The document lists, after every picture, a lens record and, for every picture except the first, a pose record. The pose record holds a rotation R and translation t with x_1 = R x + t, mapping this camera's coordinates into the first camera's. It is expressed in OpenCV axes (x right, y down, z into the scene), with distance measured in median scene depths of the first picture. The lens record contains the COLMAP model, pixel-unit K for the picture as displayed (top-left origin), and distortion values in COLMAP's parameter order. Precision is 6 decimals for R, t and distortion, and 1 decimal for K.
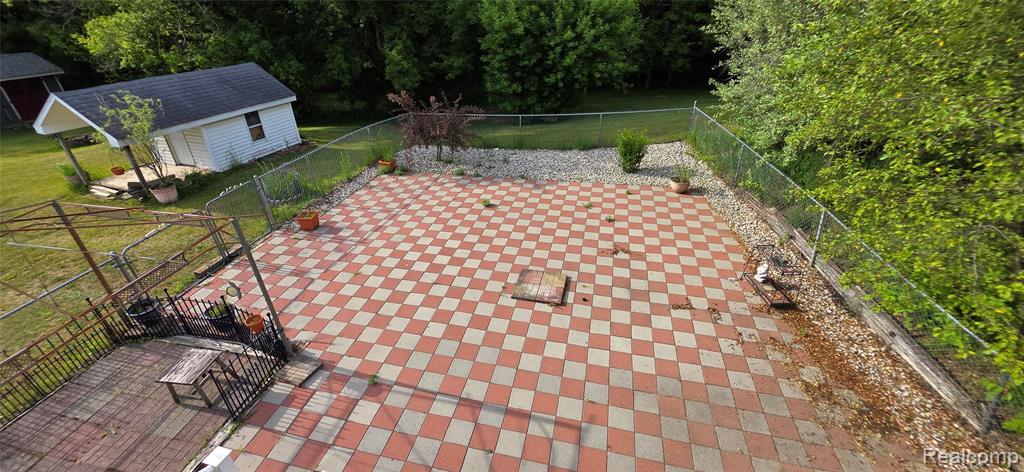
lens RADIAL K [[405.2, 0, 511.3], [0, 405.2, 234.6], [0, 0, 1]] dist [-0.001774, -0.000607]
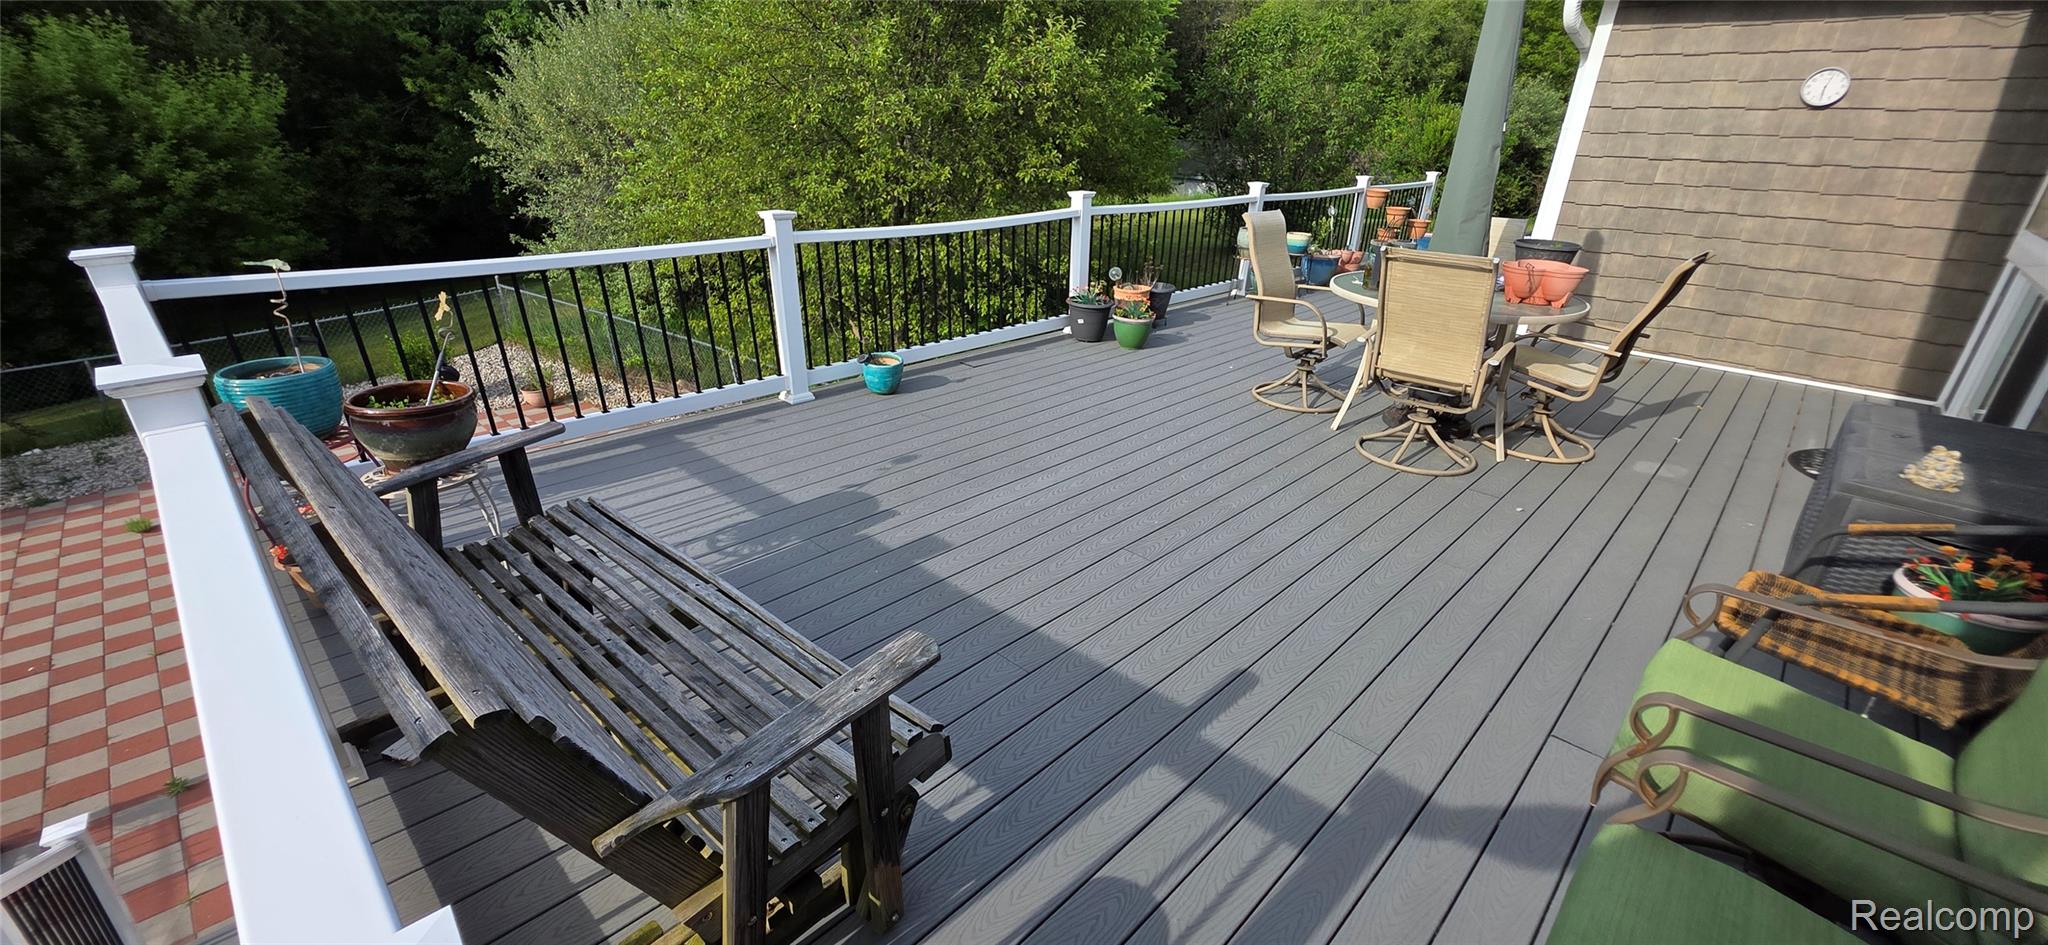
lens RADIAL K [[810.4, 0, 1024.1], [0, 810.4, 481.6], [0, 0, 1]] dist [-0.001774, -0.000607]
pose [[0.503048, -0.314482, 0.805012, -0.180471], [0.402983, 0.909346, 0.103418, 0.118760], [-0.764557, 0.272382, 0.584175, -0.197429]]
